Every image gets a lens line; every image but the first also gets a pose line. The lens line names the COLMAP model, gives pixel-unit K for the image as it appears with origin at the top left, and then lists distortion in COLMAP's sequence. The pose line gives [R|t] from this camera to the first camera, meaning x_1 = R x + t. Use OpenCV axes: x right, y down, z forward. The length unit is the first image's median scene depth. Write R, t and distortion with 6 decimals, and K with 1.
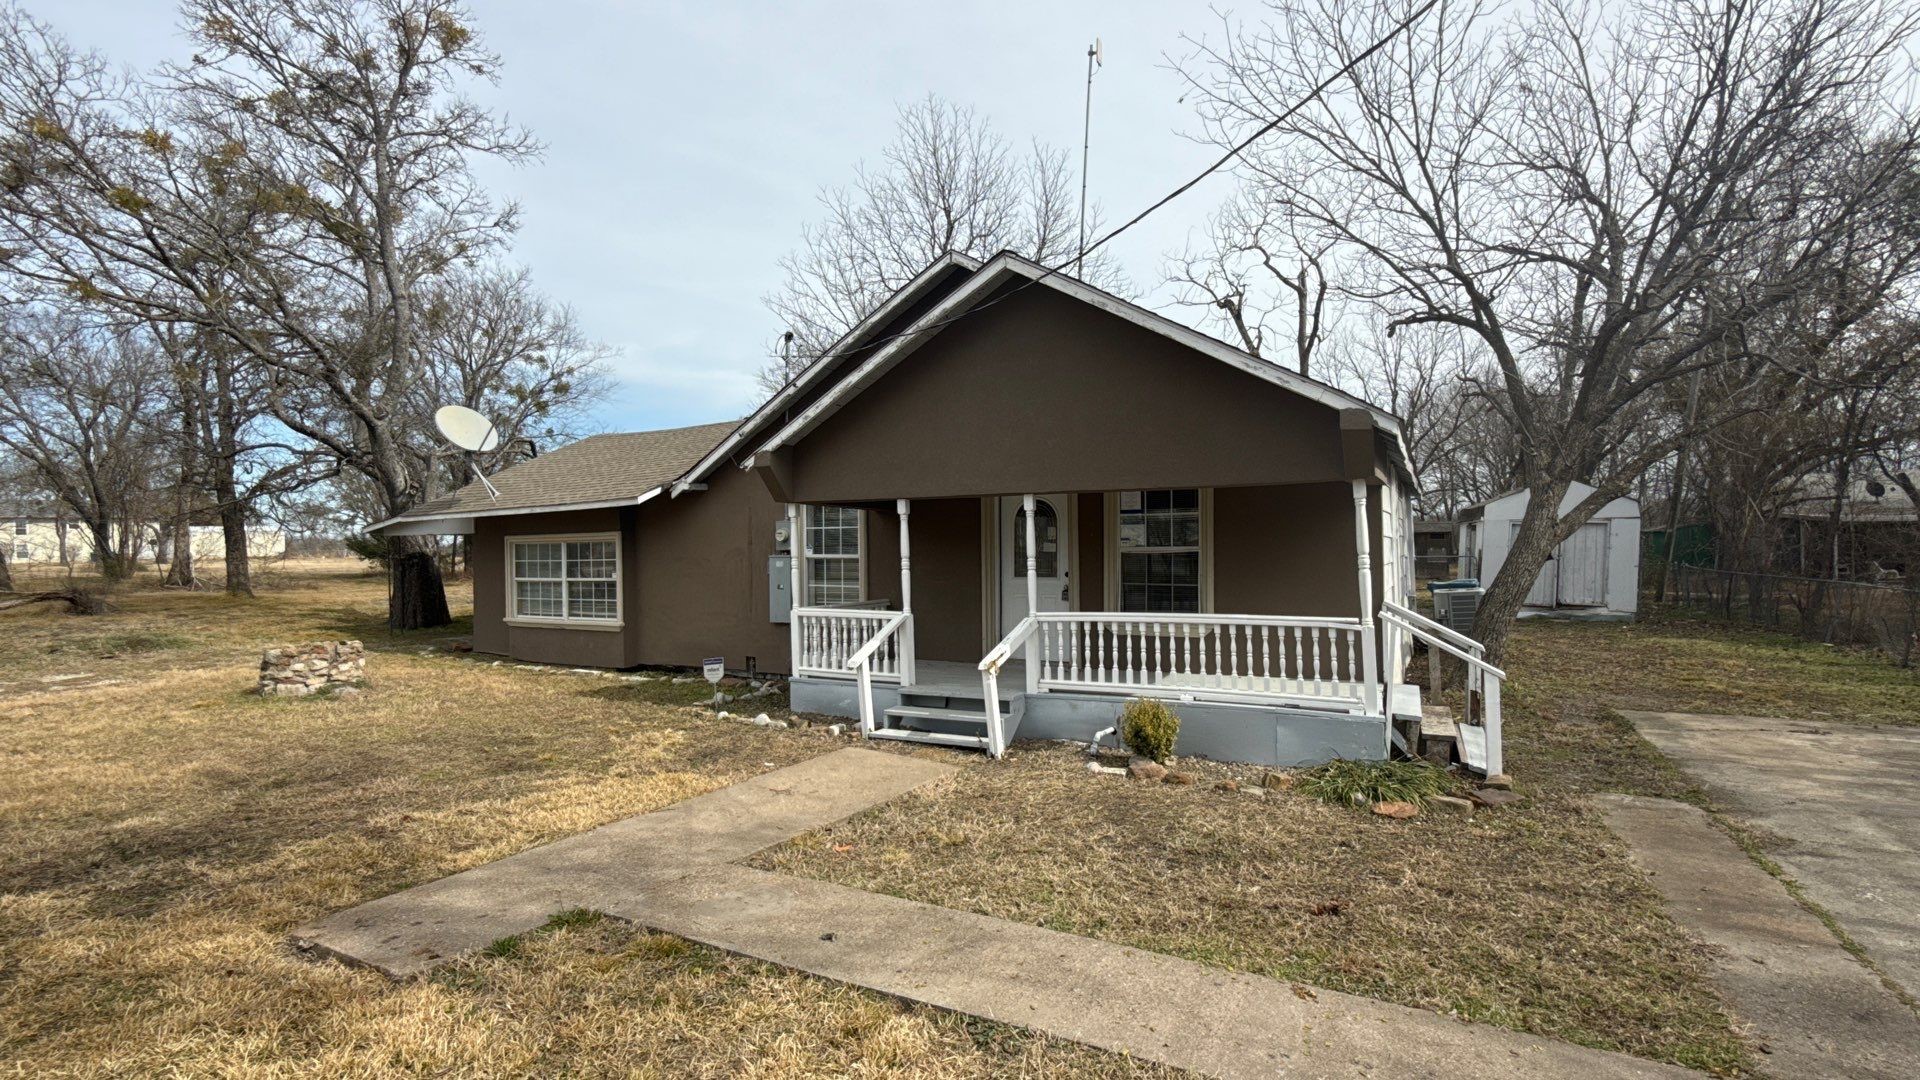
lens RADIAL K [[869.2, 0, 966.8], [0, 869.2, 528.9], [0, 0, 1]] dist [0.000298, -0.000486]
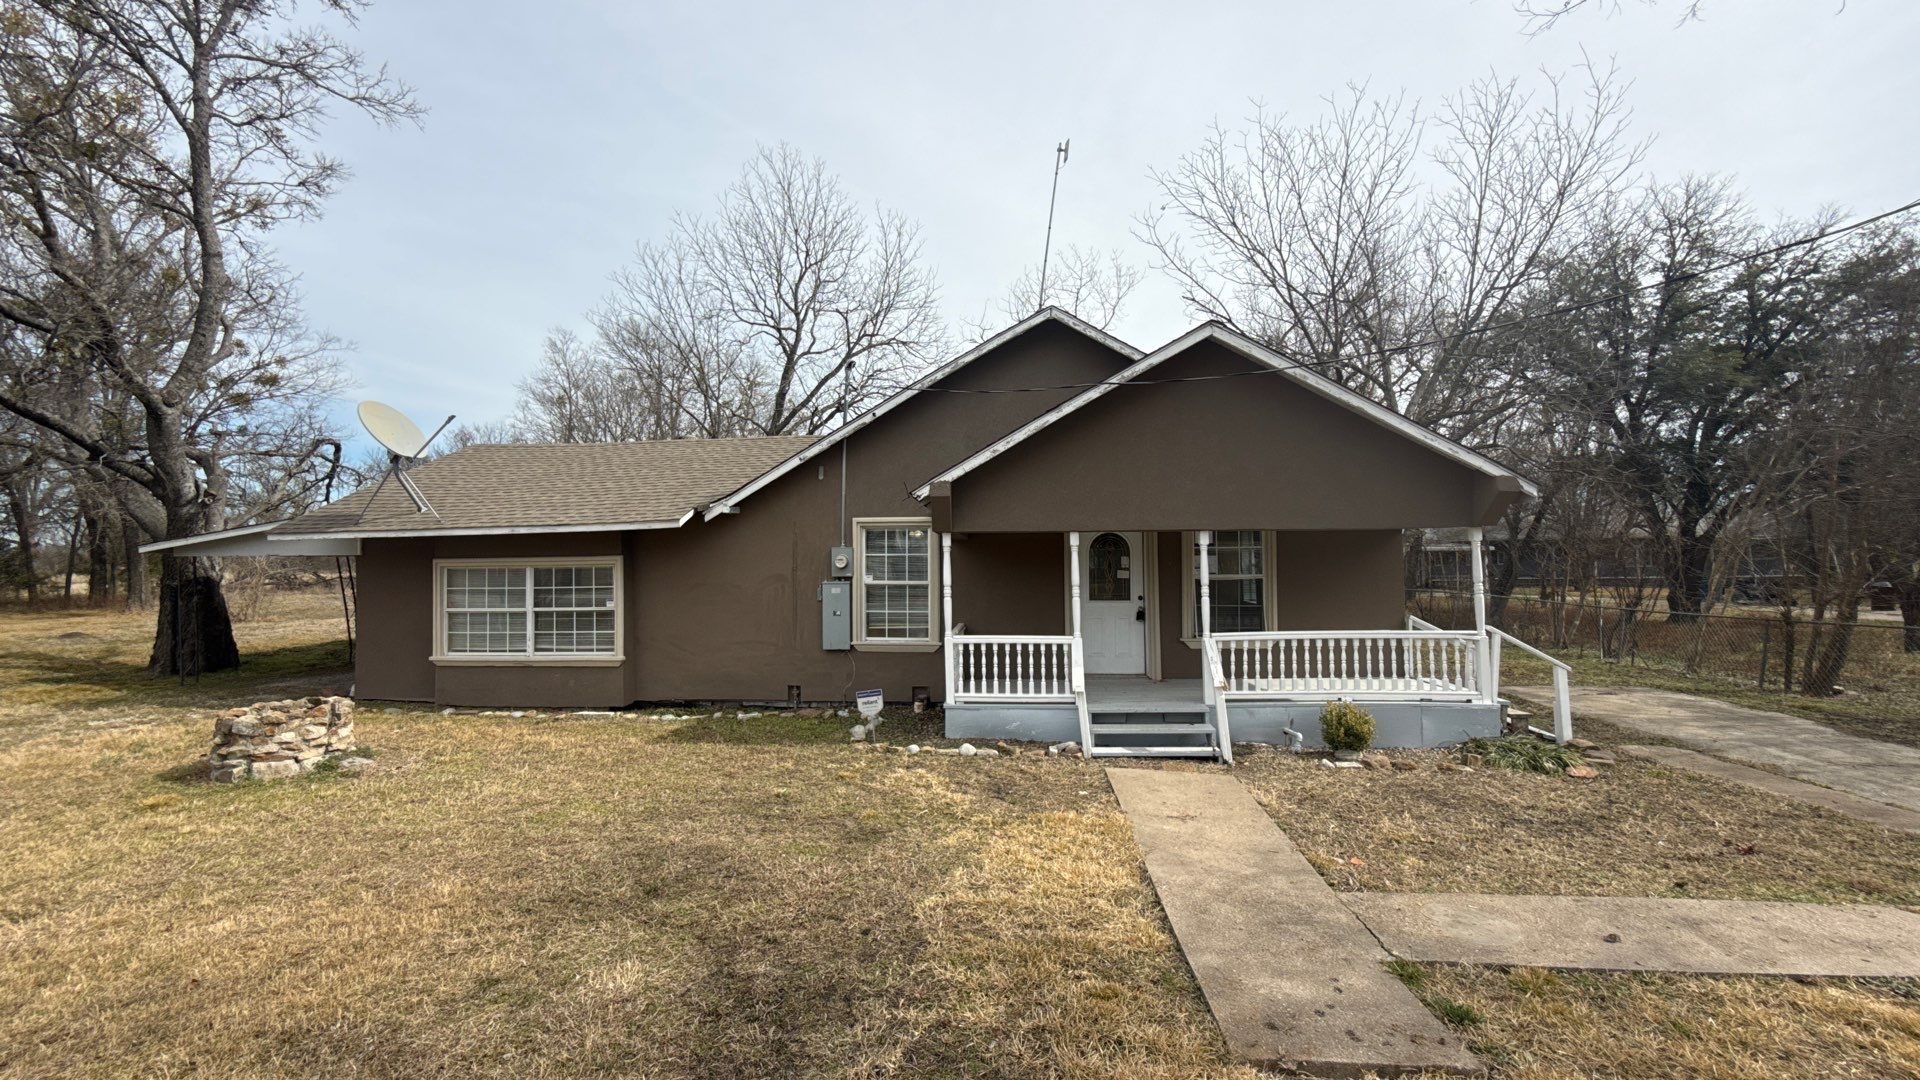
lens RADIAL K [[763.8, 0, 963.1], [0, 763.8, 530.7], [0, 0, 1]] dist [-0.000194, 0.000007]
pose [[0.916639, 0.020348, 0.399197, -0.416587], [-0.011076, 0.999613, -0.025519, -0.007429], [-0.399562, 0.018970, 0.916510, 0.132224]]
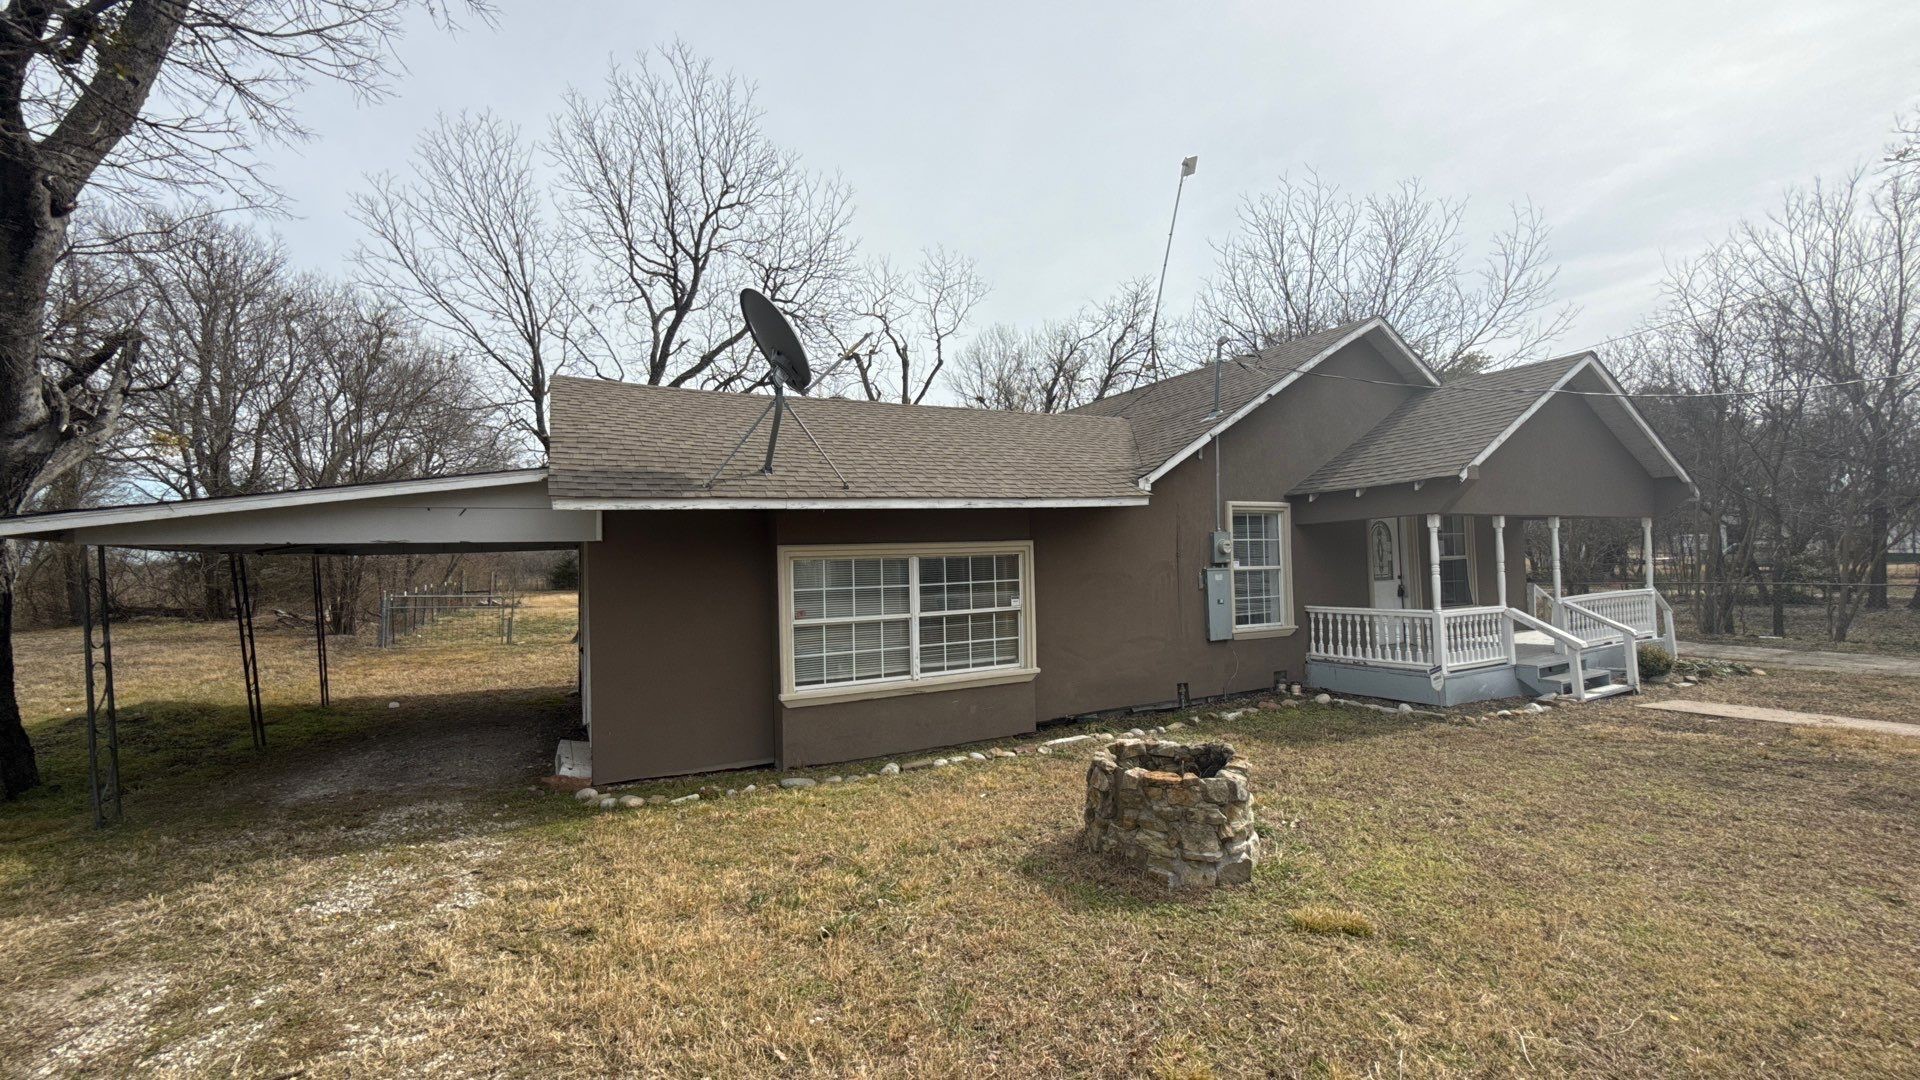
lens RADIAL K [[763.8, 0, 958.6], [0, 763.8, 531.3], [0, 0, 1]] dist [-0.000194, 0.000007]
pose [[0.556809, 0.031950, 0.830026, -1.020012], [0.001856, 0.999210, -0.039708, 0.021720], [-0.830639, 0.023650, 0.556309, 0.743614]]
